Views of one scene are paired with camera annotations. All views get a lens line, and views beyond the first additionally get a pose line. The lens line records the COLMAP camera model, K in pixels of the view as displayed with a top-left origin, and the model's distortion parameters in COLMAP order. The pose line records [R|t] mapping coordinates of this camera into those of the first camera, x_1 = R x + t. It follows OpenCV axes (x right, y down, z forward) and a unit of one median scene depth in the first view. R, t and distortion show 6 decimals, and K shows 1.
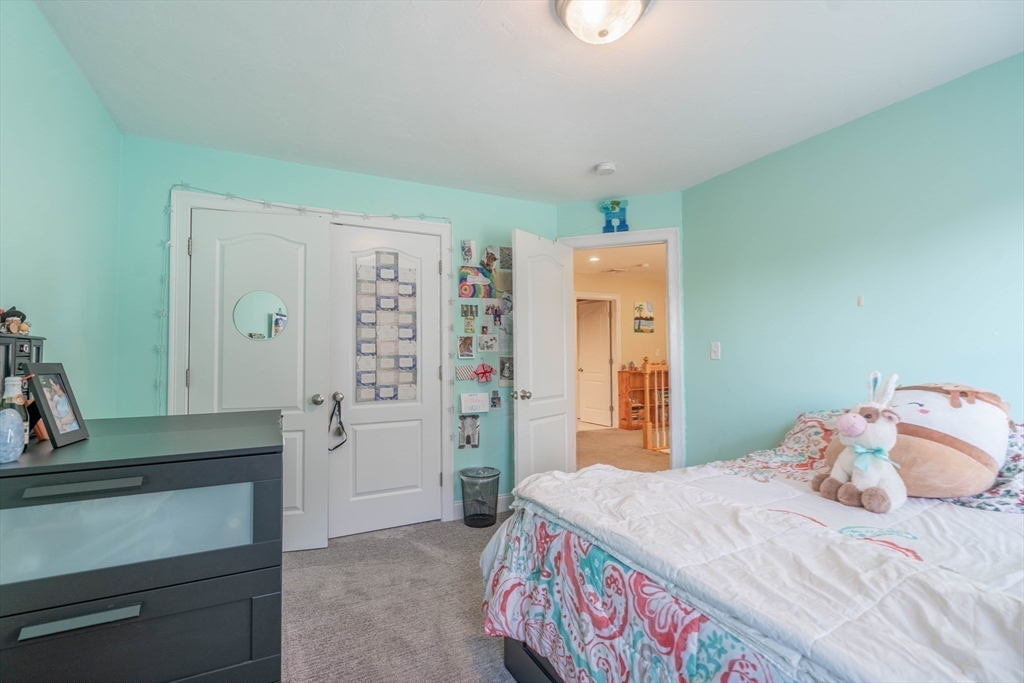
lens RADIAL K [[466.0, 0, 513.4], [0, 466.0, 343.1], [0, 0, 1]] dist [-0.001165, 0.000327]
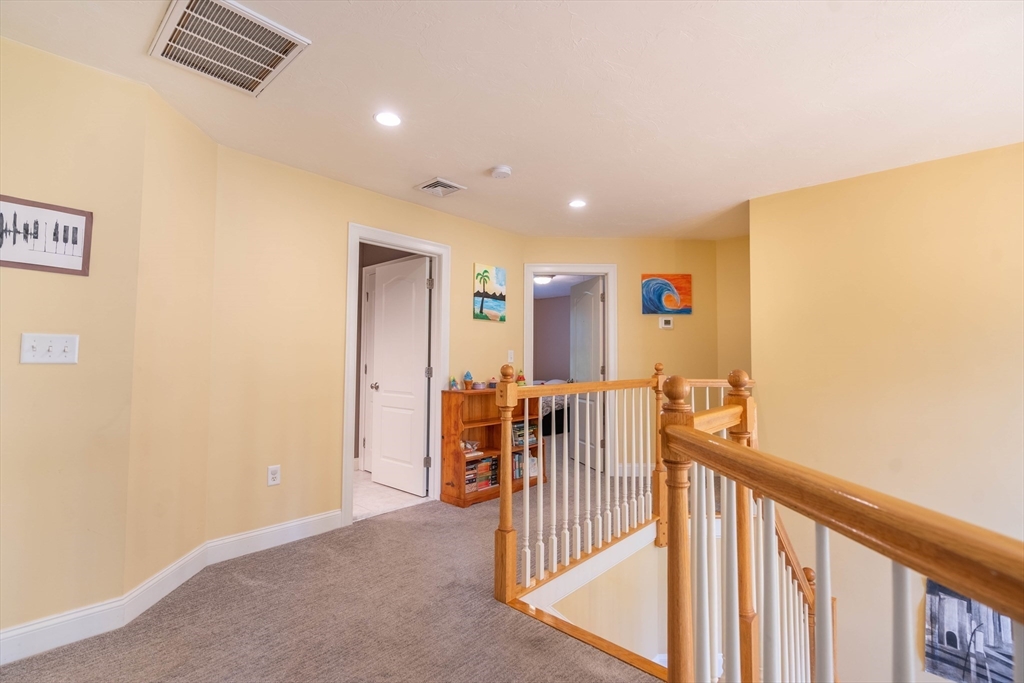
lens RADIAL K [[466.0, 0, 514.1], [0, 466.0, 338.9], [0, 0, 1]] dist [-0.001165, 0.000327]
pose [[0.934847, 0.028586, 0.353899, 0.111799], [-0.024758, 0.999576, -0.015341, 0.007536], [-0.354187, 0.005580, 0.935158, 0.473202]]
